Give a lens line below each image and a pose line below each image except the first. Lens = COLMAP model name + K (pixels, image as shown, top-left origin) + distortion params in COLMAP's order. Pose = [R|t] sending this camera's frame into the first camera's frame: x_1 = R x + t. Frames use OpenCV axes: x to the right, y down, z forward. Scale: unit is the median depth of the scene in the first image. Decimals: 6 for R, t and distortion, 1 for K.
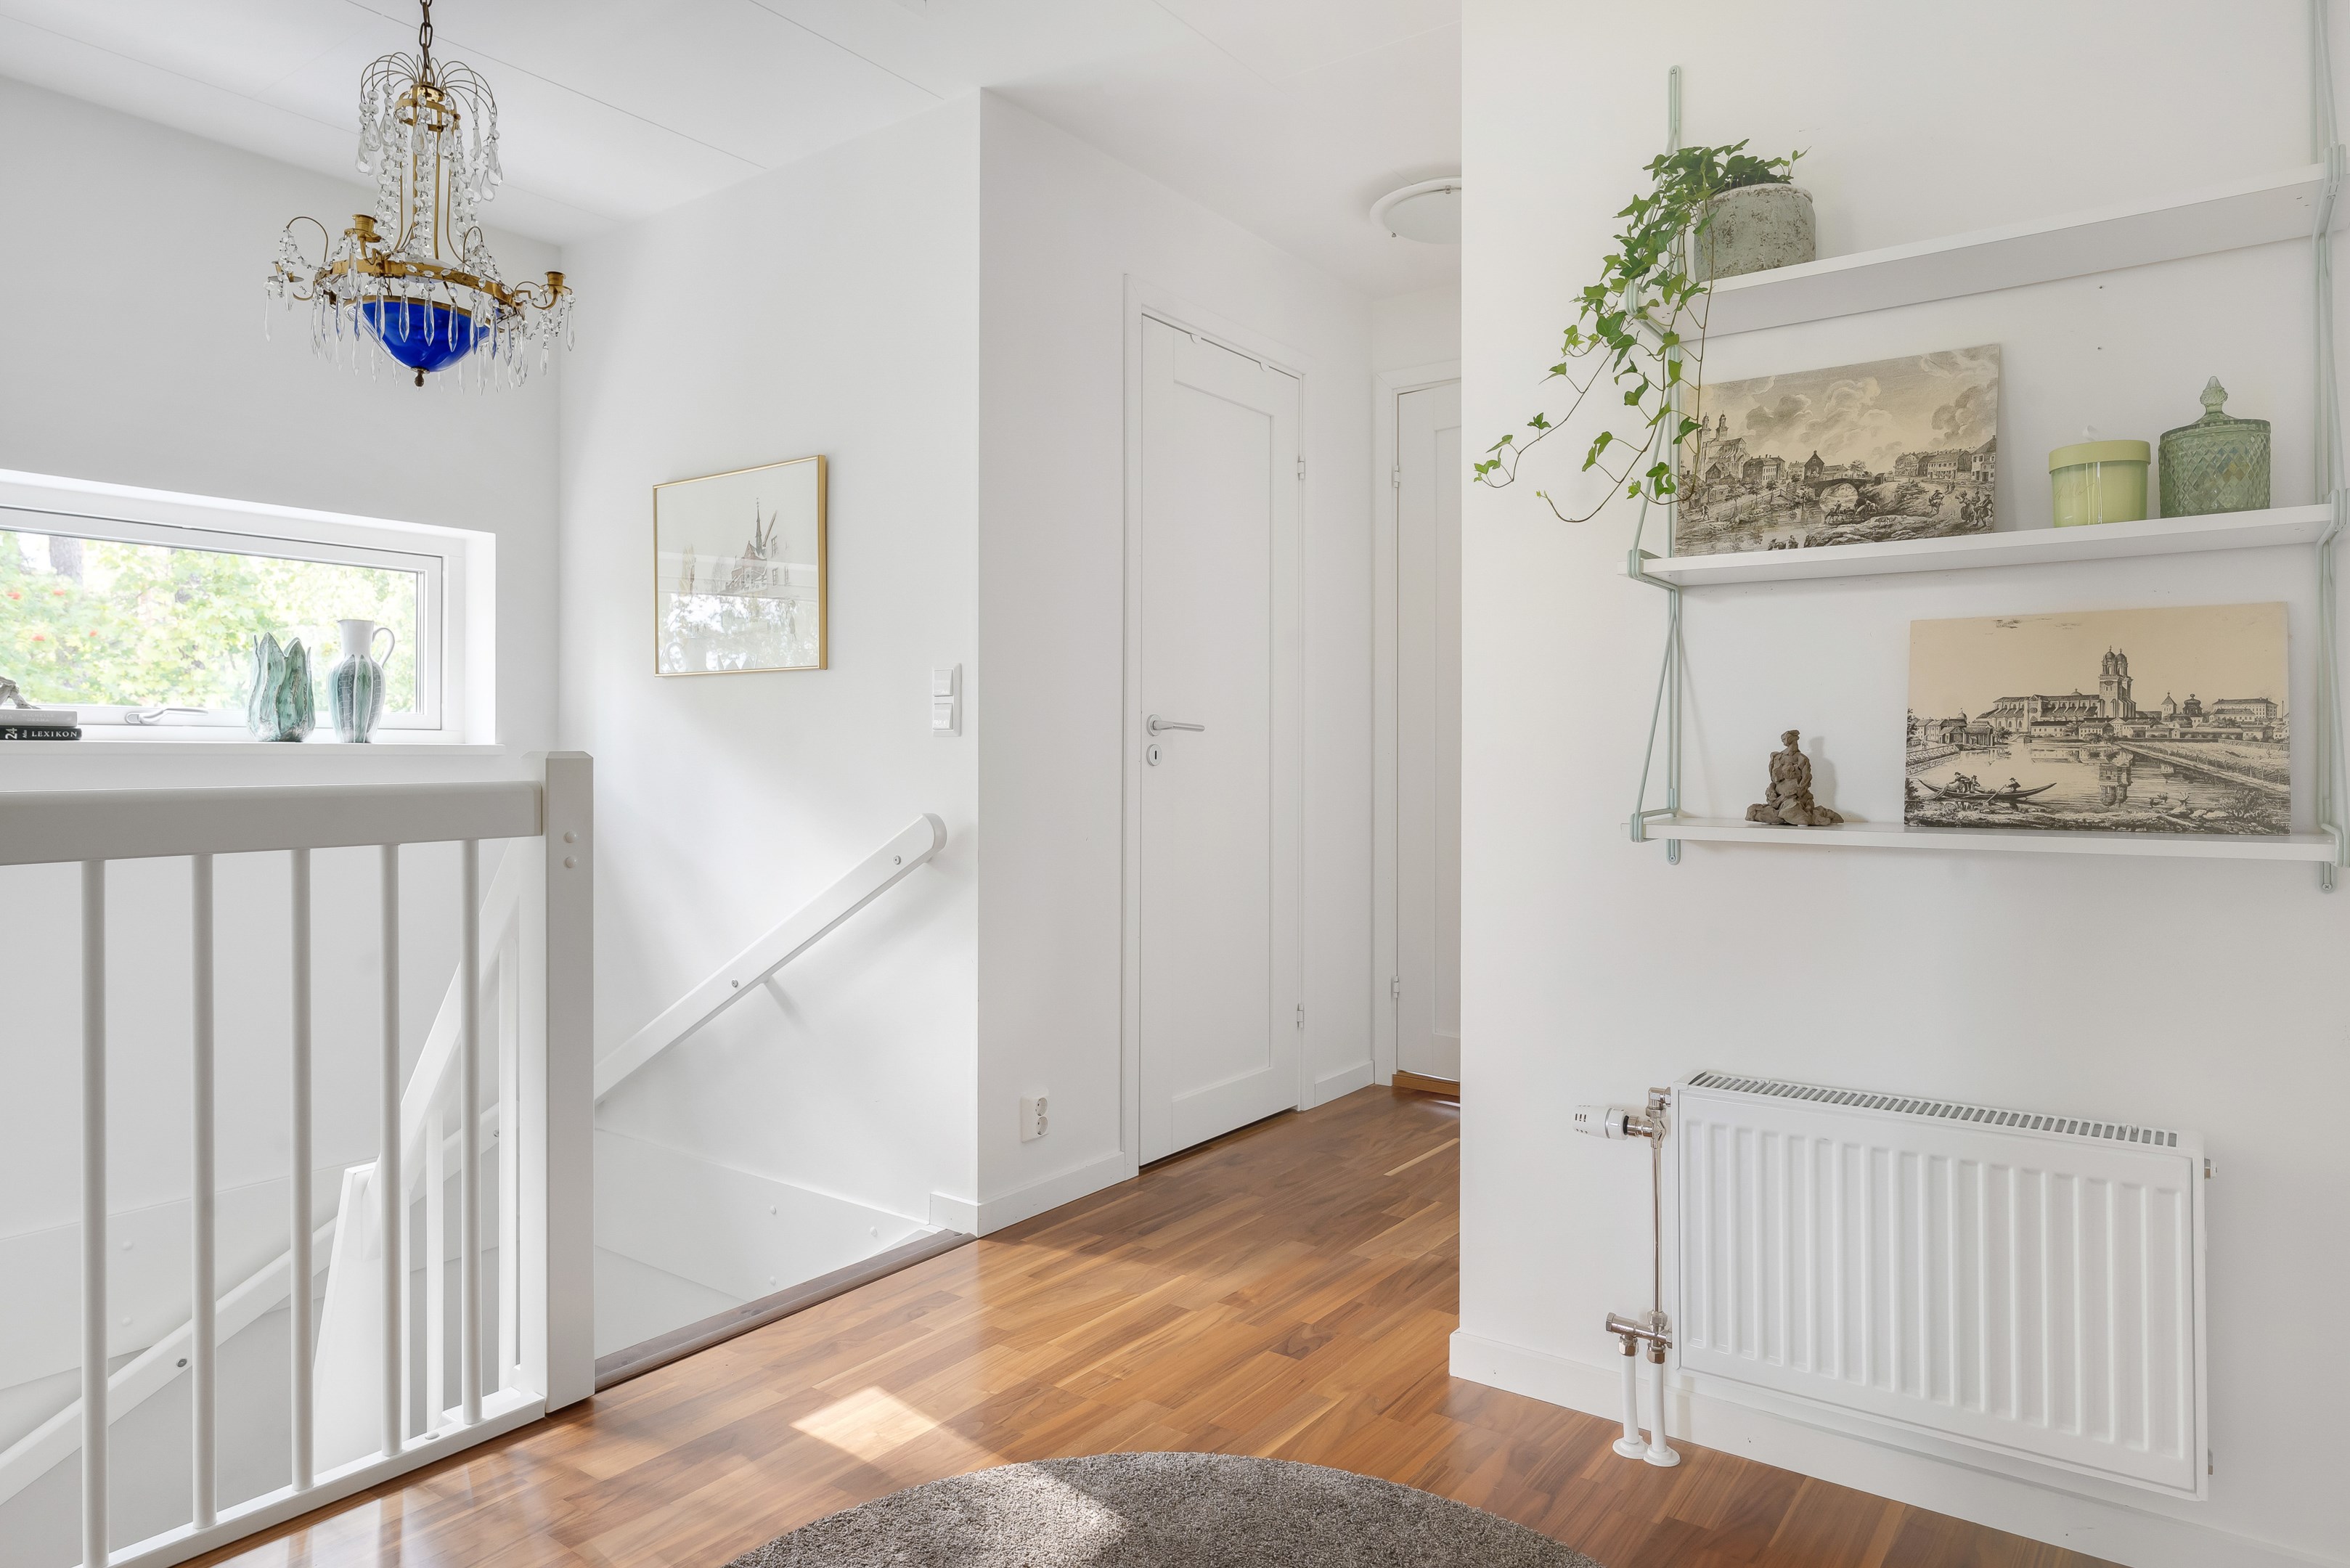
lens RADIAL K [[1421.9, 0, 1172.0], [0, 1421.9, 754.7], [0, 0, 1]] dist [-0.000241, 0.001341]
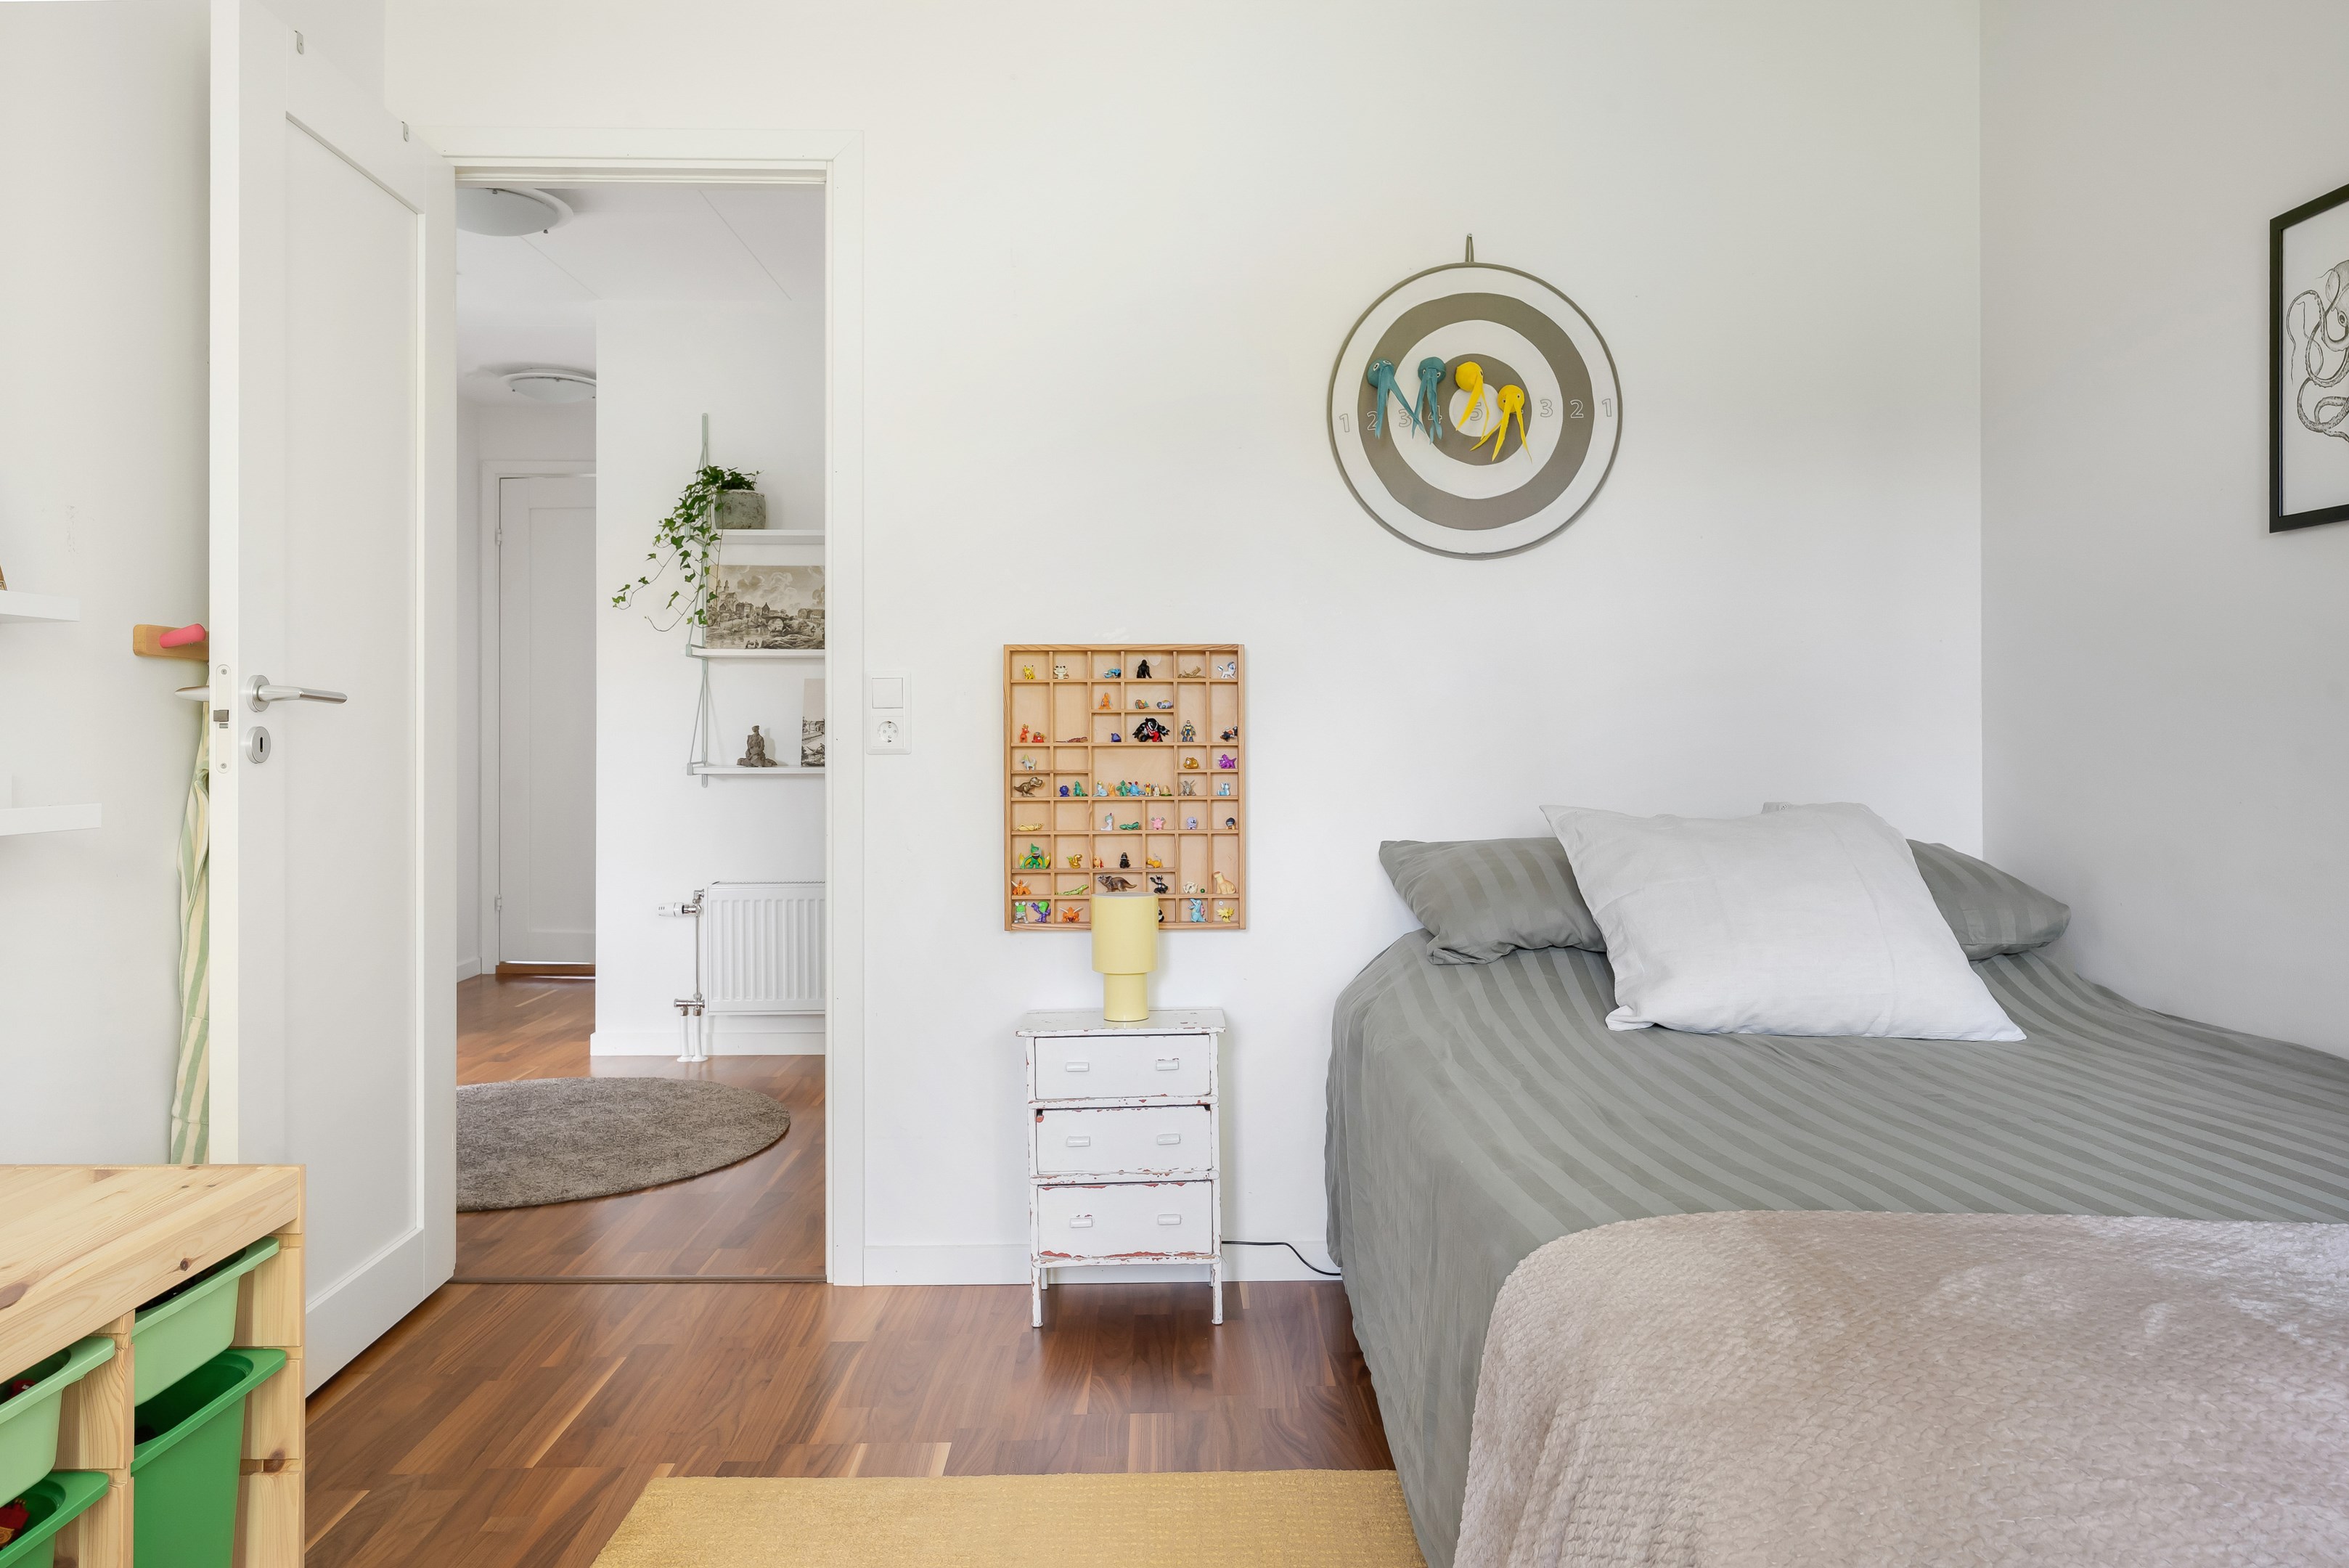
lens RADIAL K [[1552.8, 0, 1174.9], [0, 1552.8, 731.7], [0, 0, 1]] dist [-0.001550, -0.000097]
pose [[0.793979, -0.000077, 0.607945, -0.542570], [0.001212, 0.999998, -0.001456, -0.002682], [-0.607944, 0.001893, 0.793978, -1.379551]]
